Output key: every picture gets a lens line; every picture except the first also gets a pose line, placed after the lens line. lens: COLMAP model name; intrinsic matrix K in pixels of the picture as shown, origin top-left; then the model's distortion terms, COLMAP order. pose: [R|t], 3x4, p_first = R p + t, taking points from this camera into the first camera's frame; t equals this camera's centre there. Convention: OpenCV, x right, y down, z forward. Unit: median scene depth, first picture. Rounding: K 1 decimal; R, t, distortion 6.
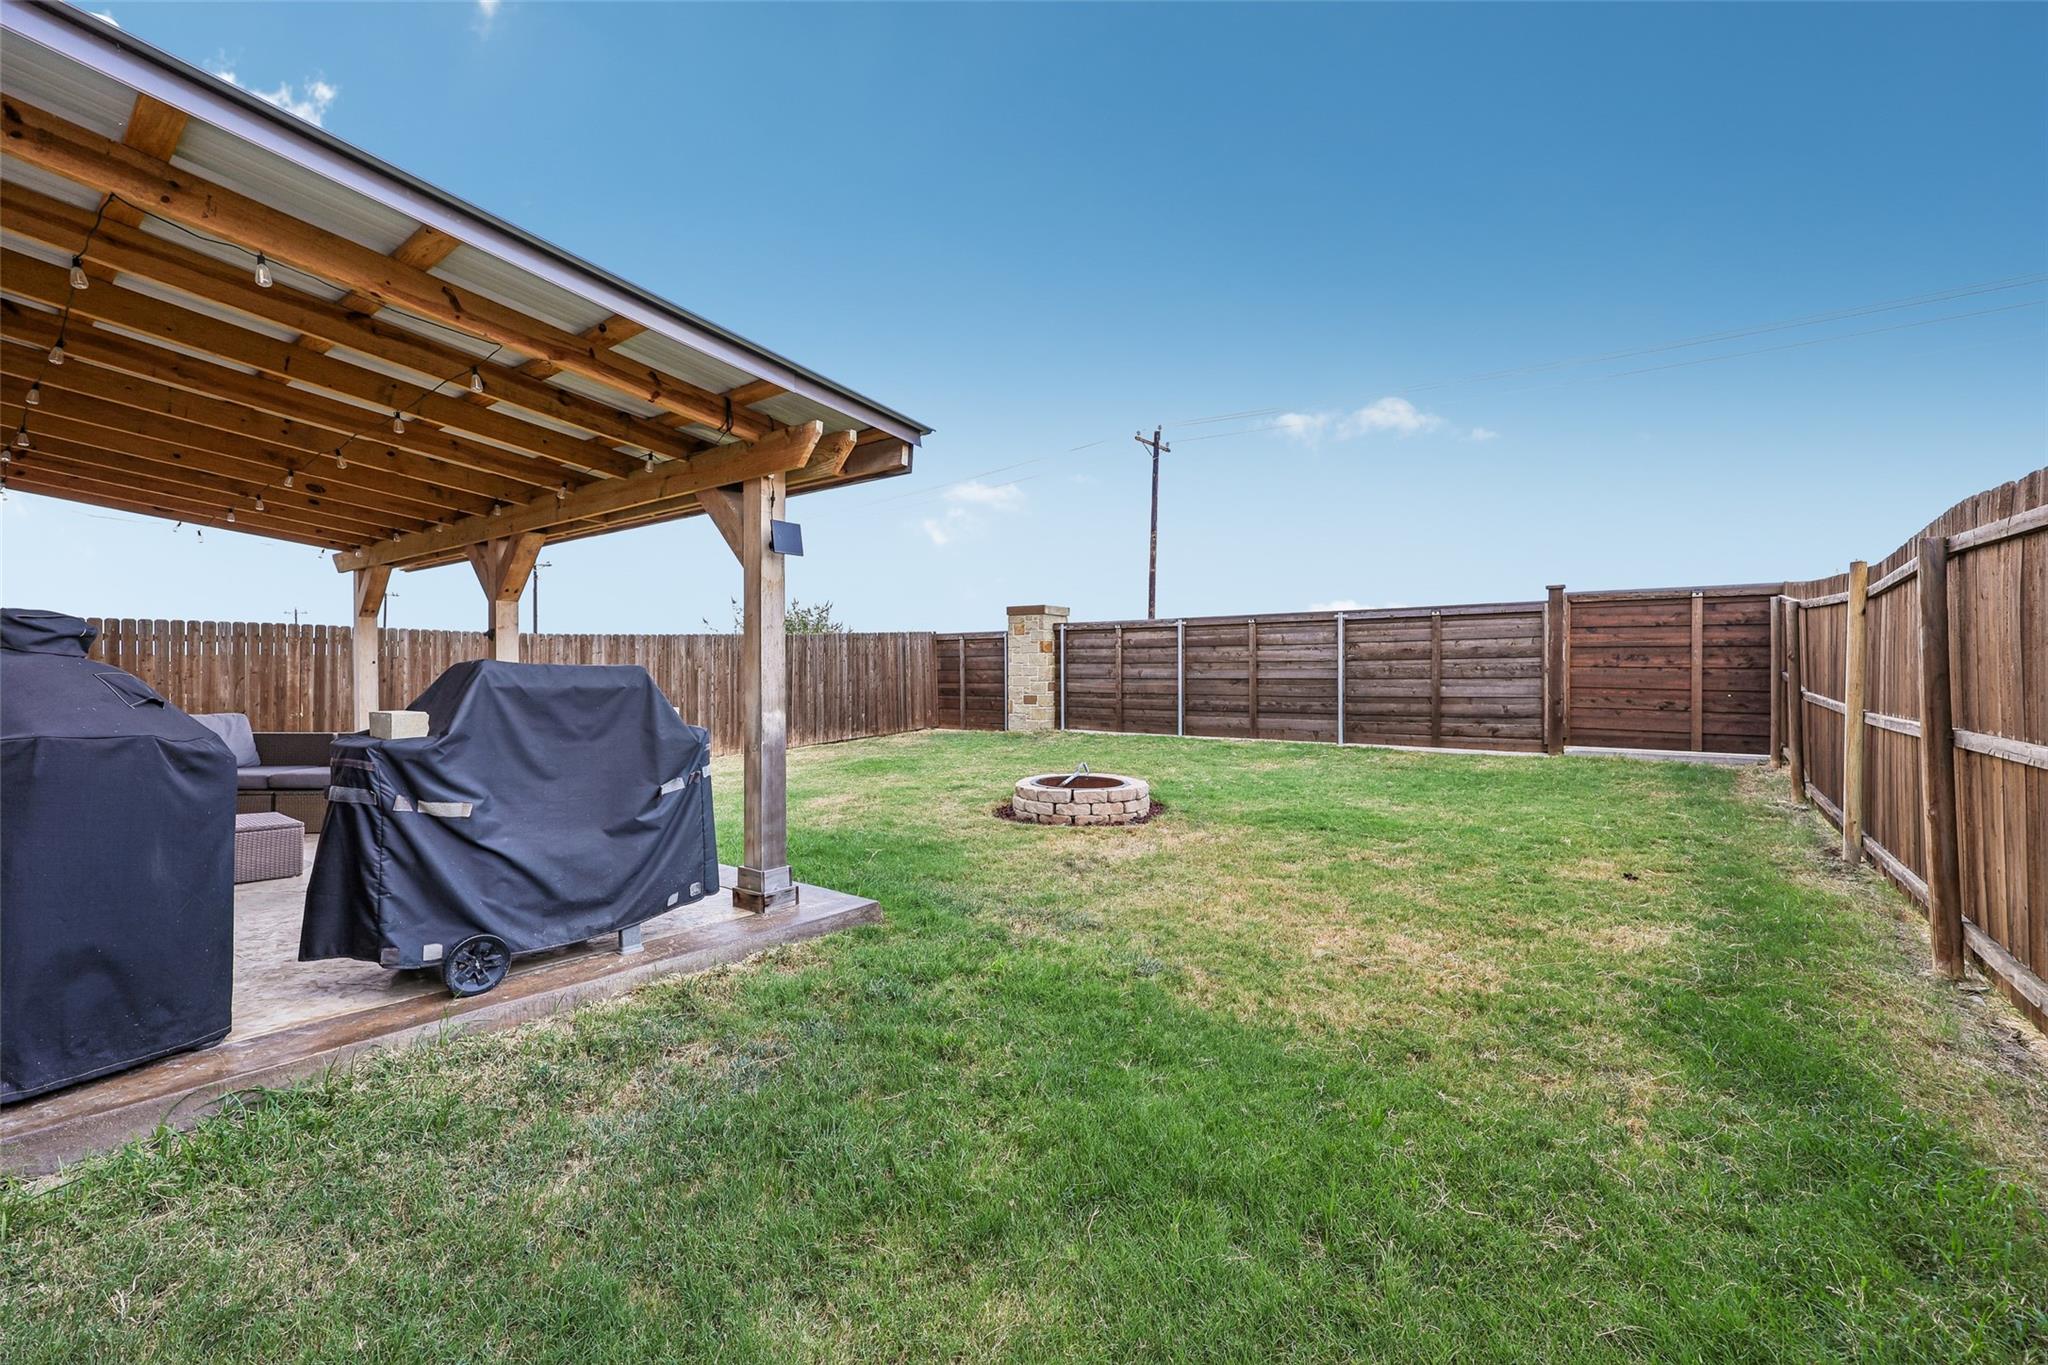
lens RADIAL K [[847.8, 0, 1018.5], [0, 847.8, 680.7], [0, 0, 1]] dist [0.001935, -0.000275]
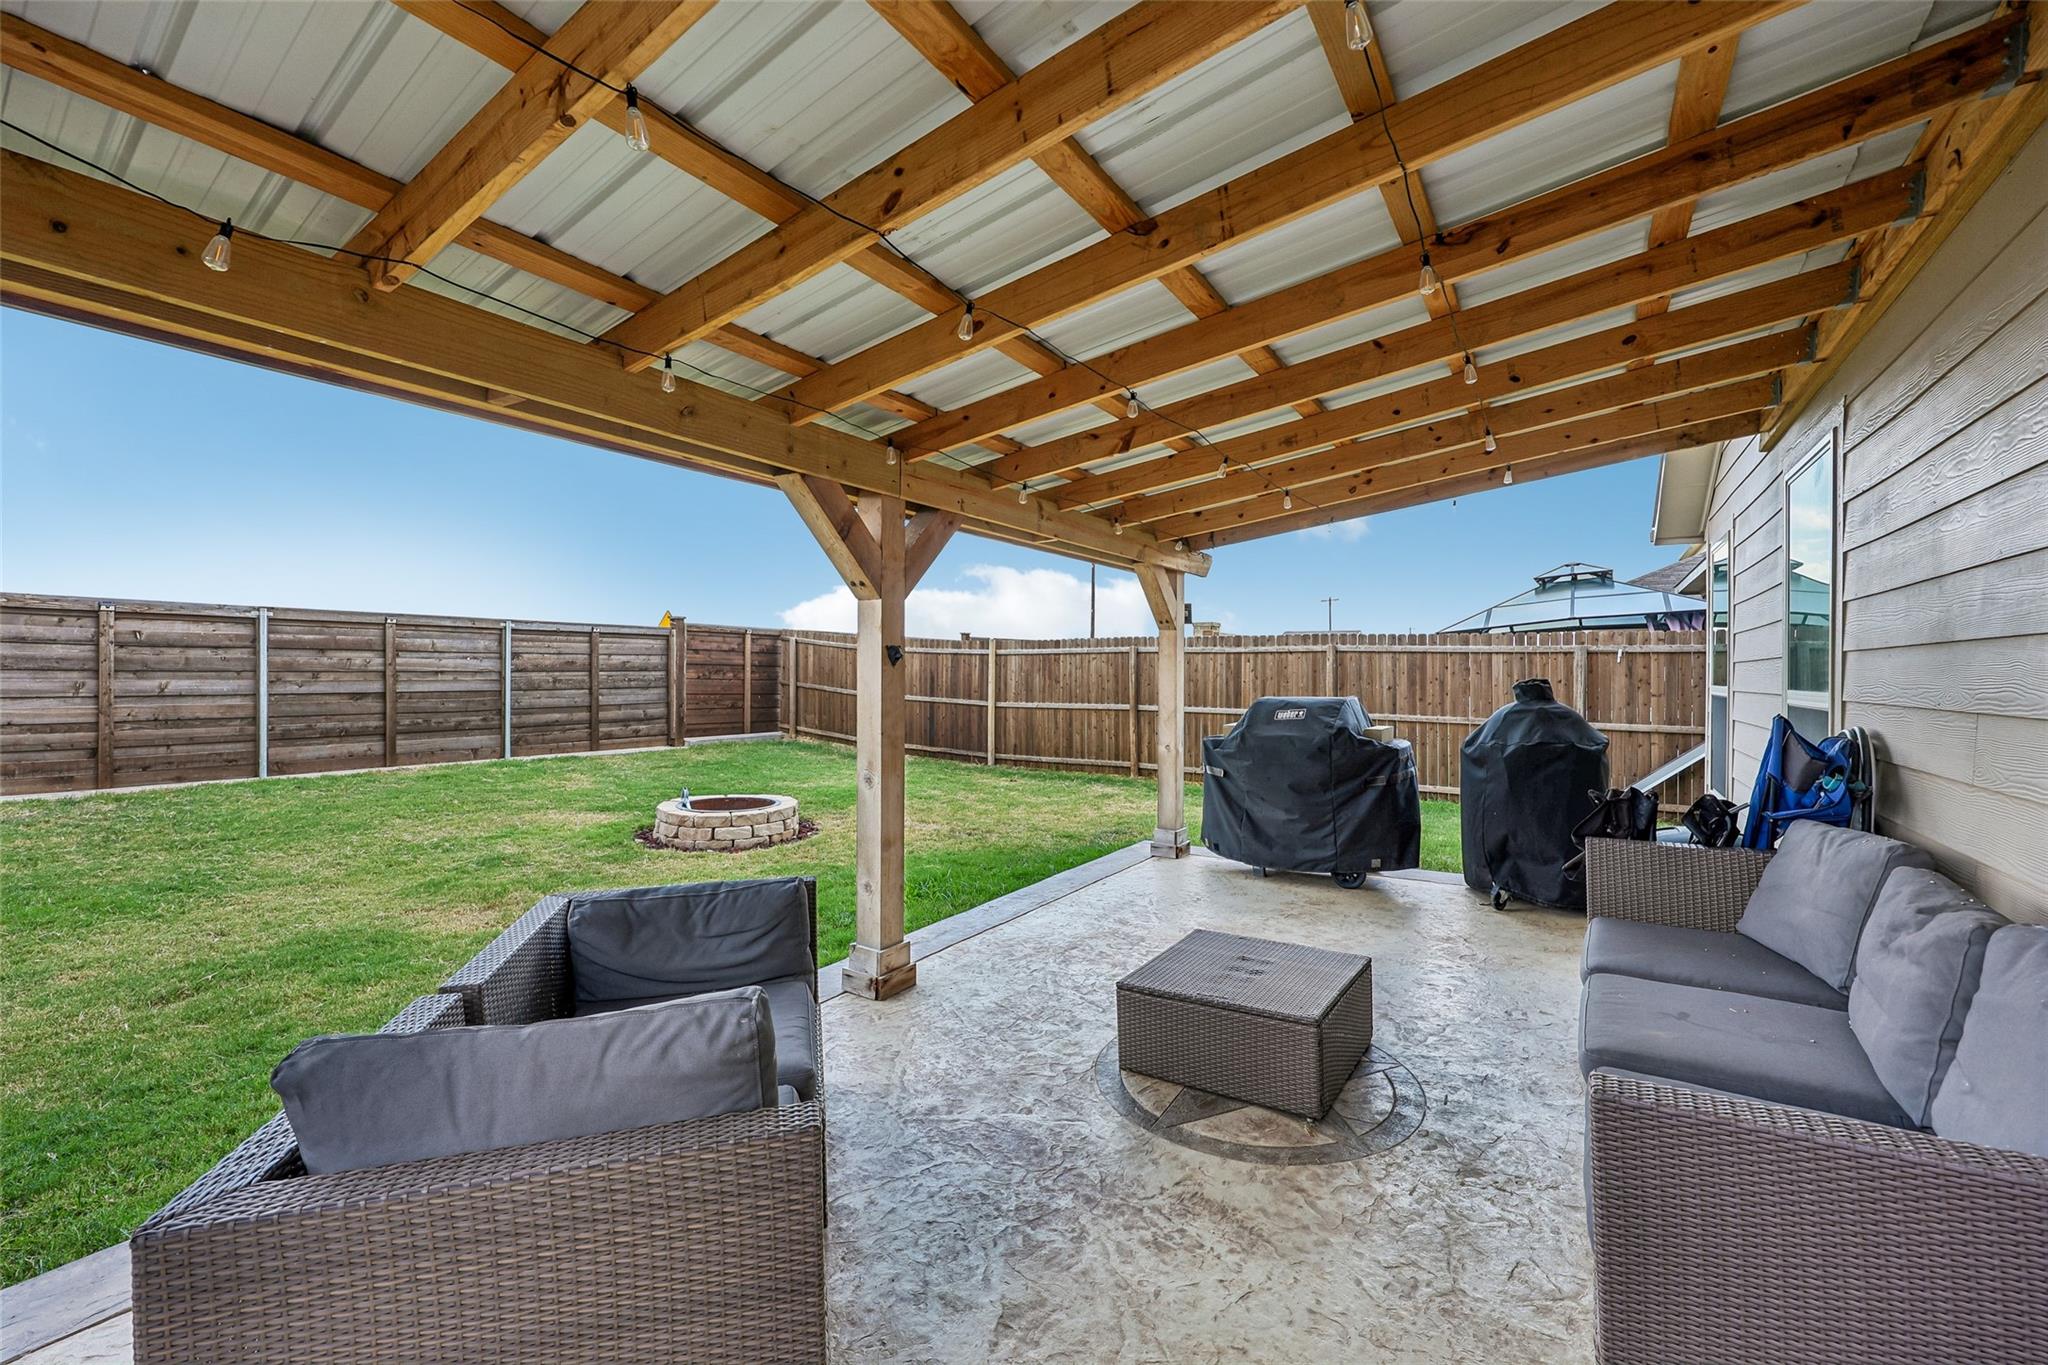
lens RADIAL K [[847.8, 0, 1013.2], [0, 847.8, 688.1], [0, 0, 1]] dist [0.001935, -0.000275]
pose [[-0.078711, -0.005255, 0.996884, -0.627660], [0.020046, 0.999776, 0.006853, -0.000157], [-0.996696, 0.020523, -0.078588, 0.519548]]
